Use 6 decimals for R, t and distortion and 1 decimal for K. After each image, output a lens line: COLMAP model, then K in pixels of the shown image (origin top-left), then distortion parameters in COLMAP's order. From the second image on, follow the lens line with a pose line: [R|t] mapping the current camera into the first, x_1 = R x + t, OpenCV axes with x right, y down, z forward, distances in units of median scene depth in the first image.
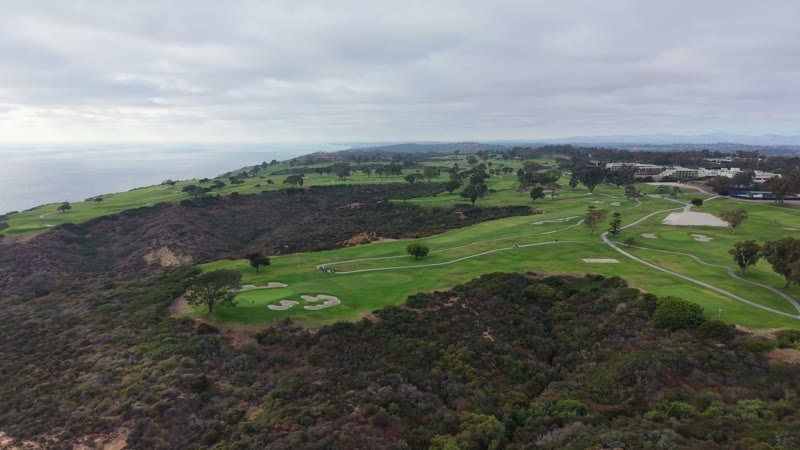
lens RADIAL K [[570.6, 0, 400.0], [0, 570.6, 225.0], [0, 0, 1]] dist [-0.000246, 0.000759]
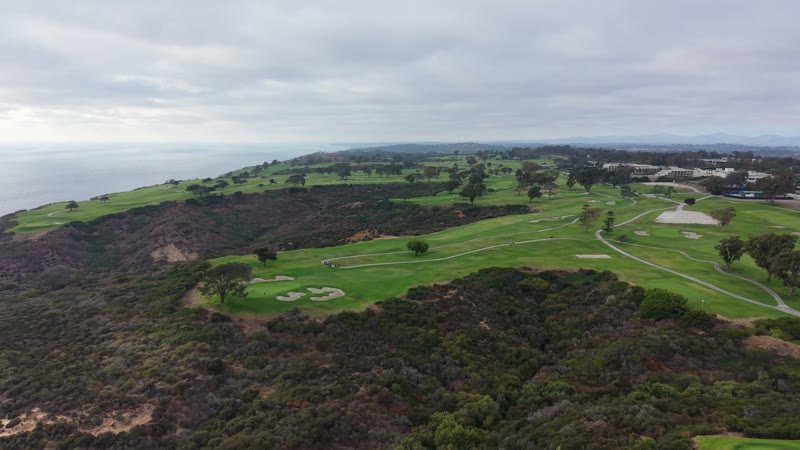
lens RADIAL K [[575.1, 0, 400.0], [0, 575.1, 225.0], [0, 0, 1]] dist [0.001786, -0.002168]
pose [[0.999999, 0.001147, 0.001004, -0.003246], [-0.001145, 0.999998, -0.001848, 0.008691], [-0.001006, 0.001846, 0.999998, -0.058222]]
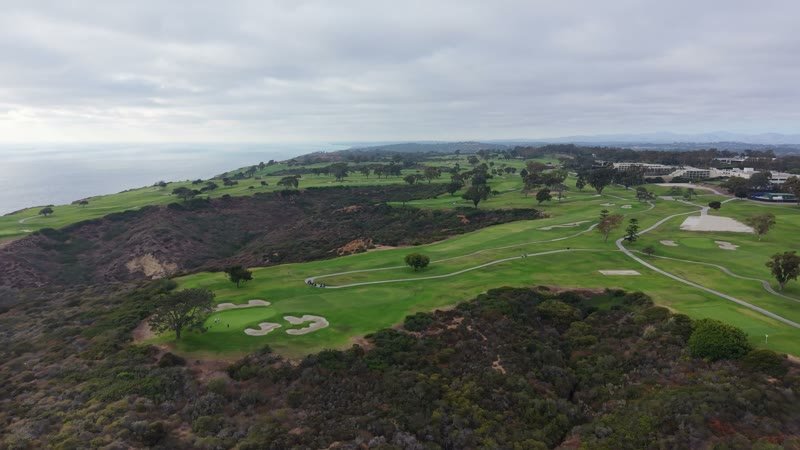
lens RADIAL K [[562.0, 0, 400.0], [0, 562.0, 225.0], [0, 0, 1]] dist [0.000505, -0.004906]
pose [[0.999997, -0.001761, -0.001678, 0.006196], [0.001766, 0.999994, 0.003026, -0.018559], [0.001672, -0.003029, 0.999994, 0.124931]]
